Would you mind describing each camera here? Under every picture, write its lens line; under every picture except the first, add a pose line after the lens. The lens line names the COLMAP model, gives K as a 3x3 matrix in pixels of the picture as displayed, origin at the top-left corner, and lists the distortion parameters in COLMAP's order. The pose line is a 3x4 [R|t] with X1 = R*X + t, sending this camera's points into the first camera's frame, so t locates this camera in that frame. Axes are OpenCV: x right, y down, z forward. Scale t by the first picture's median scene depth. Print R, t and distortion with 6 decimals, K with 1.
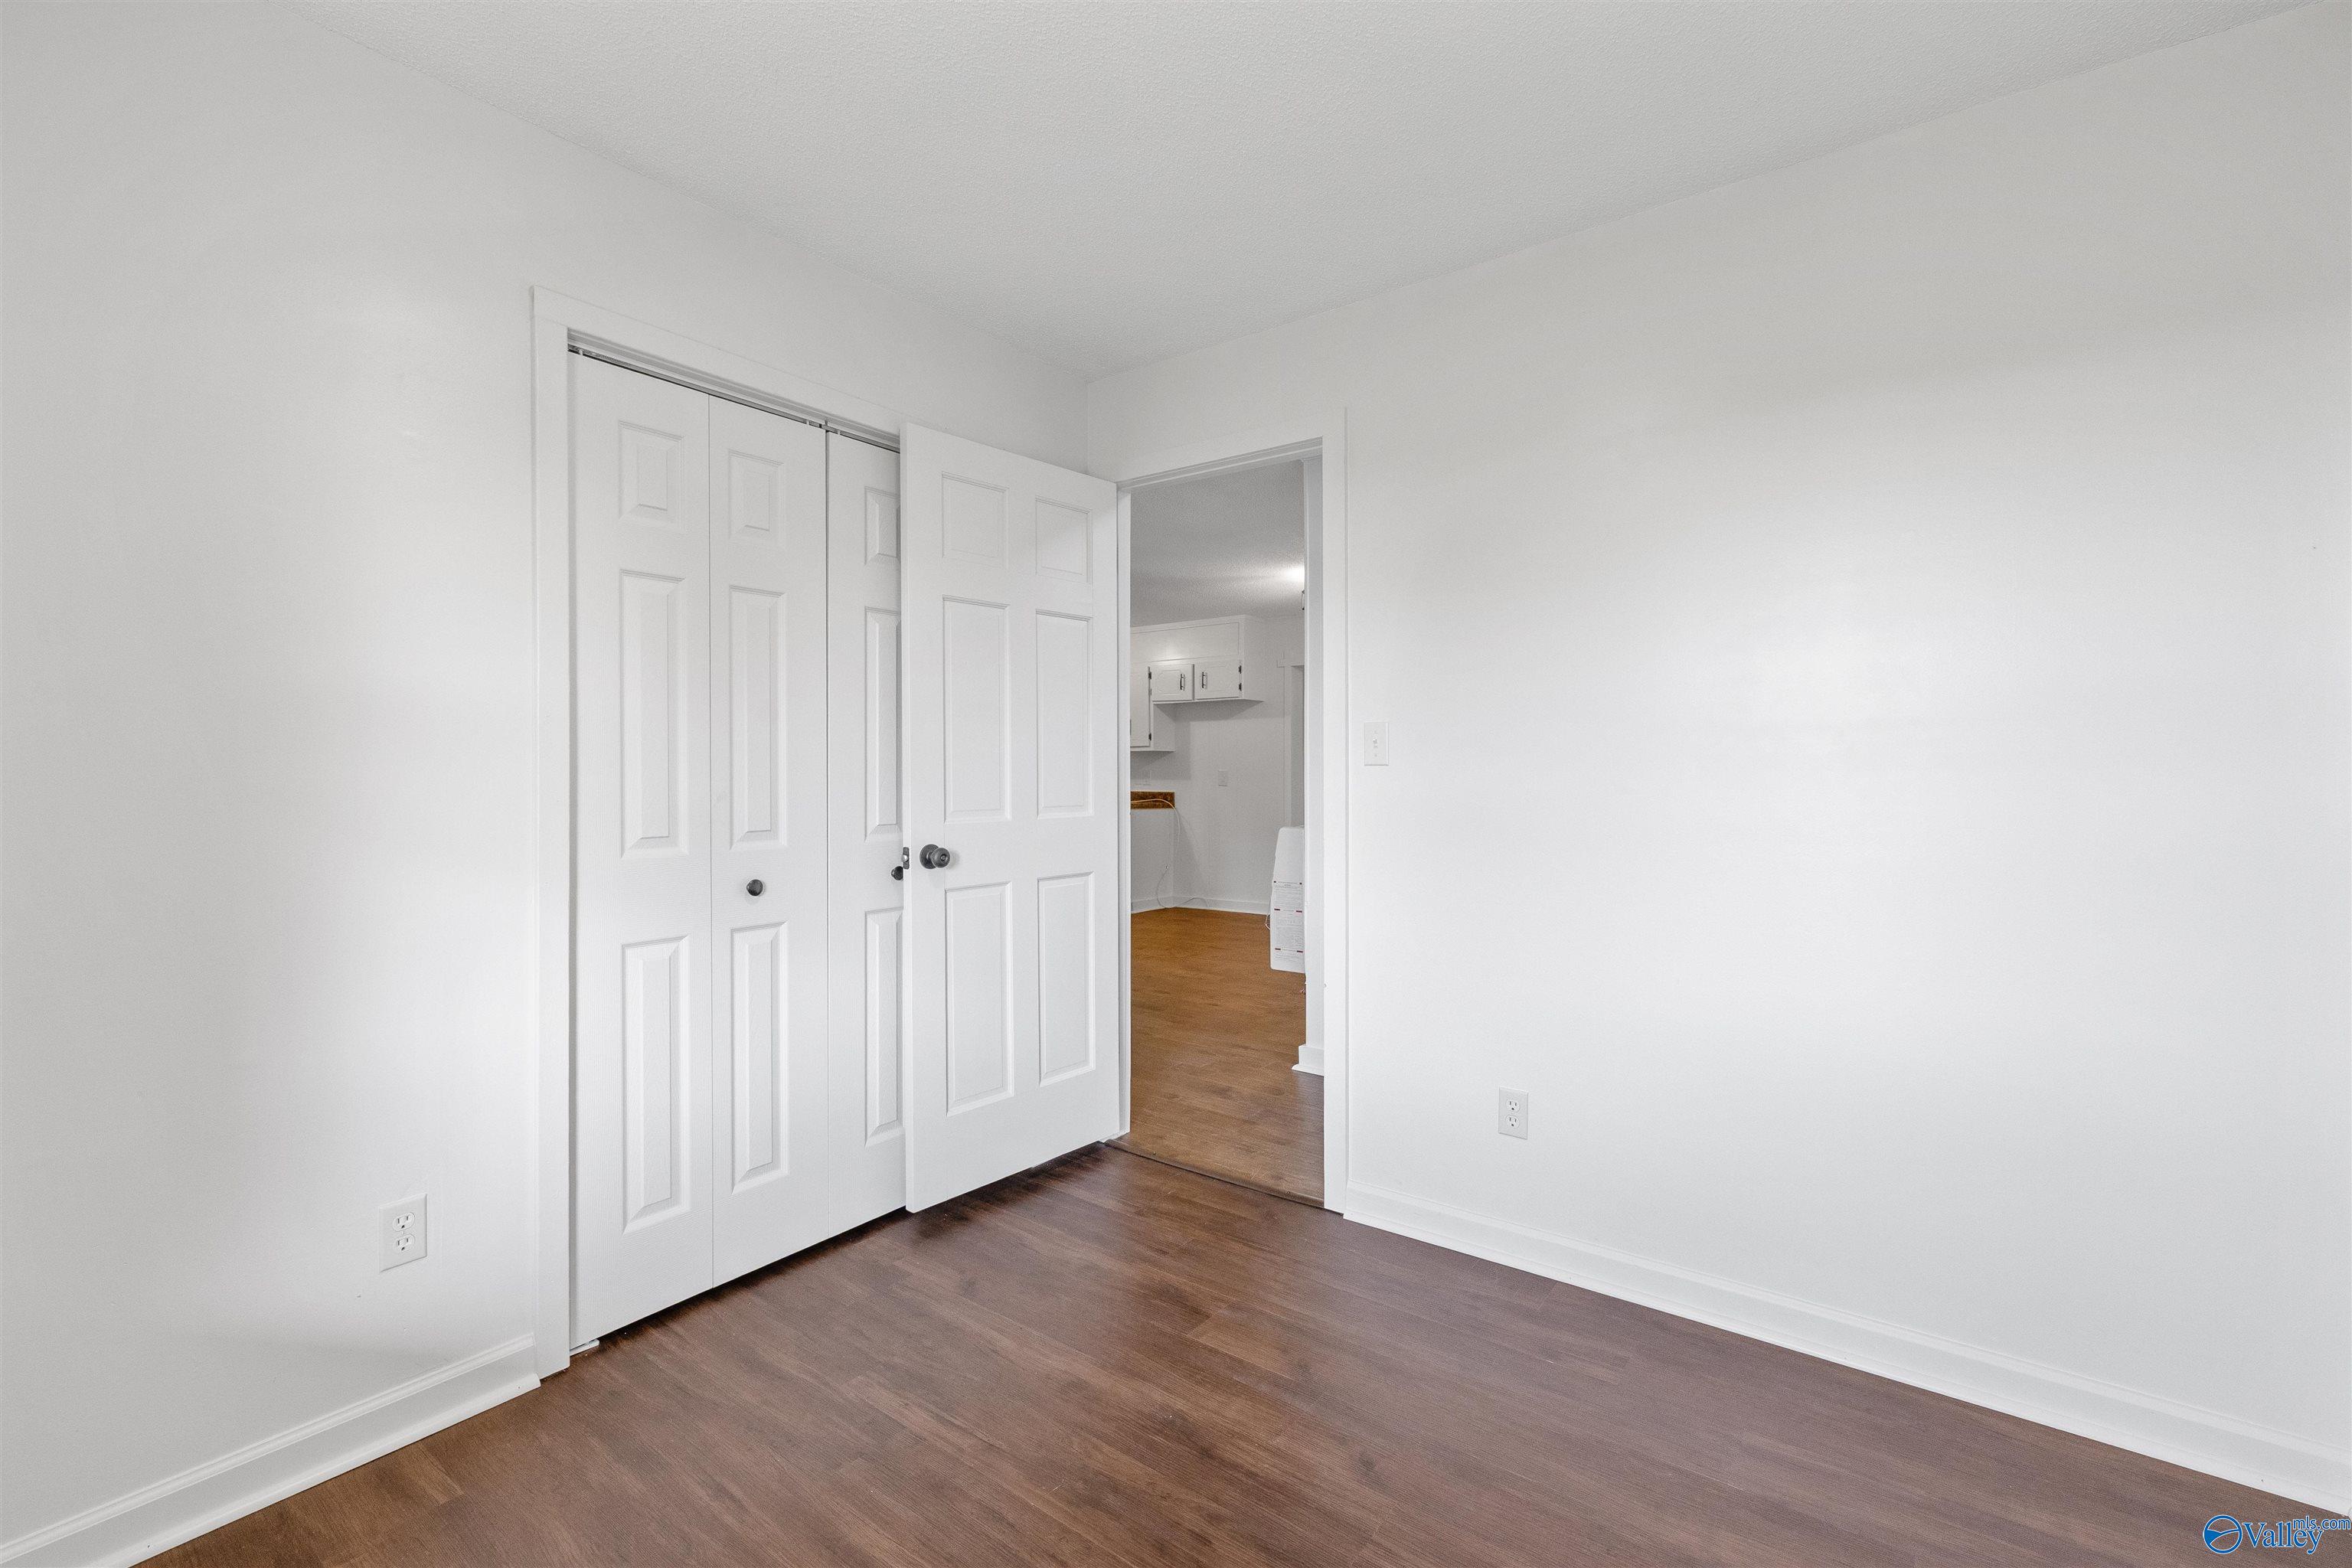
lens RADIAL K [[998.5, 0, 1176.7], [0, 998.5, 762.7], [0, 0, 1]] dist [0.001519, 0.000273]
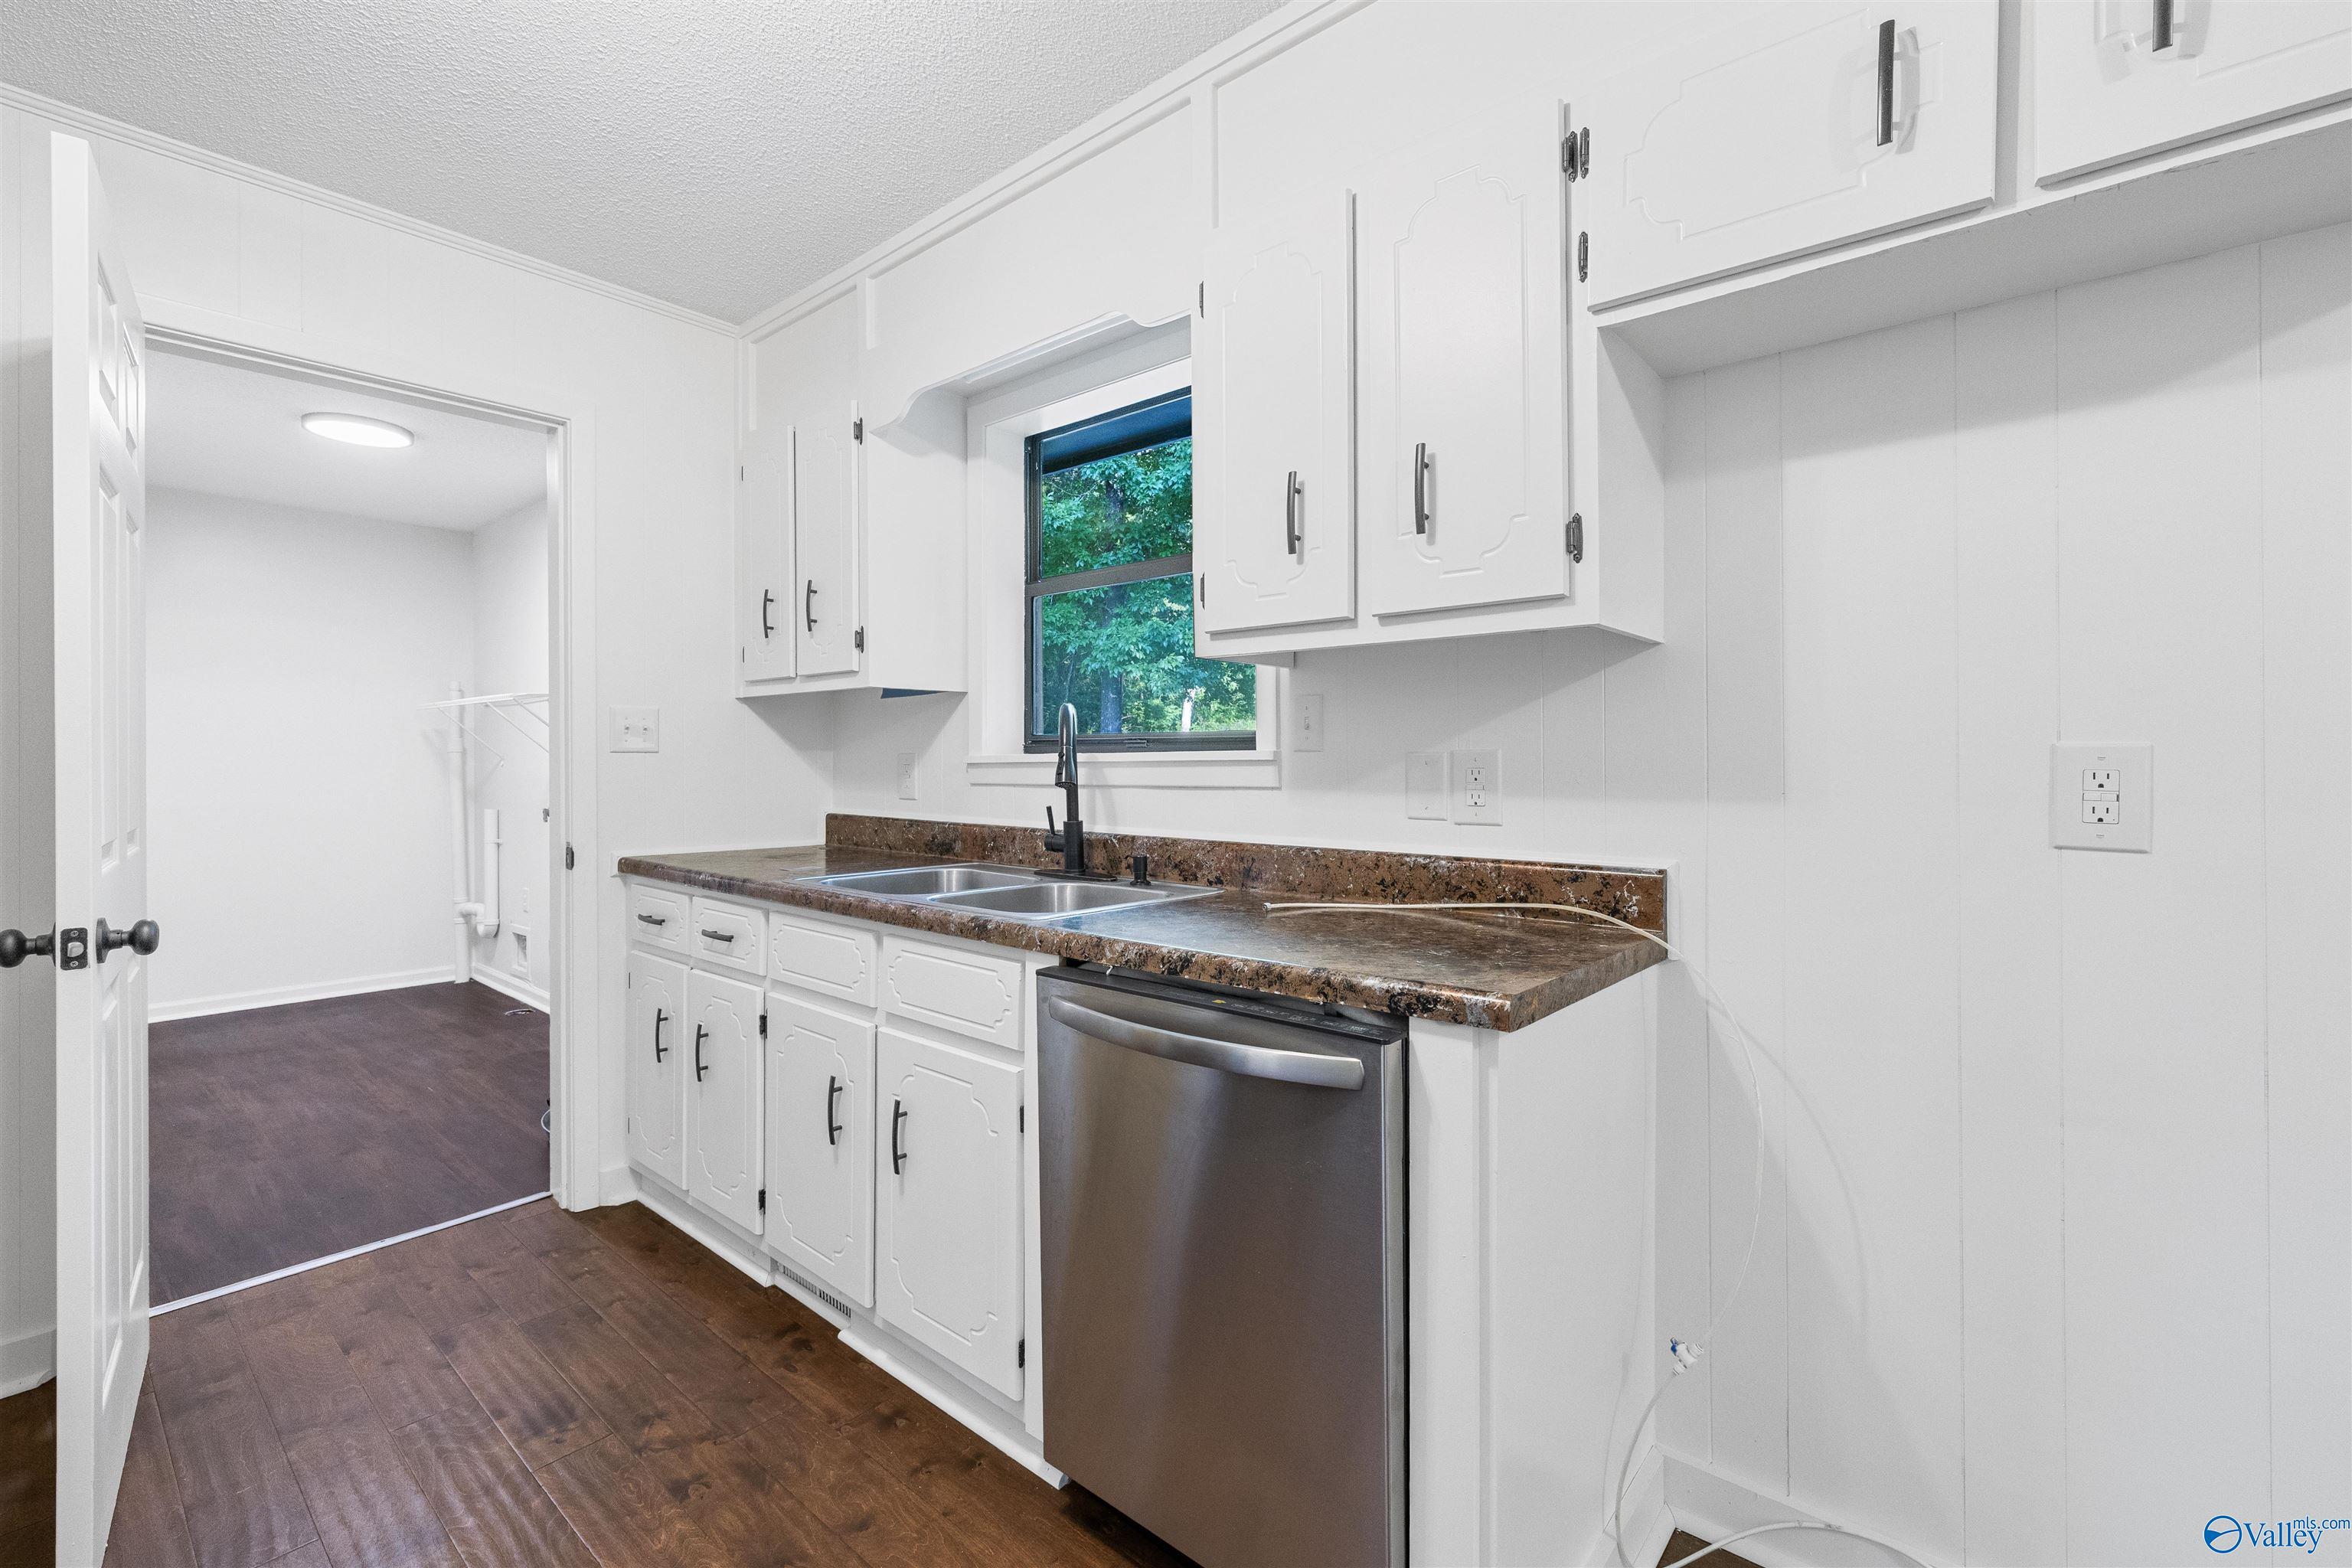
lens RADIAL K [[998.5, 0, 1176.7], [0, 998.5, 762.7], [0, 0, 1]] dist [0.001519, 0.000273]
pose [[0.996841, -0.000544, -0.079417, -0.078449], [0.001249, 0.999960, 0.008831, 0.008620], [0.079409, -0.008902, 0.996802, 0.842273]]
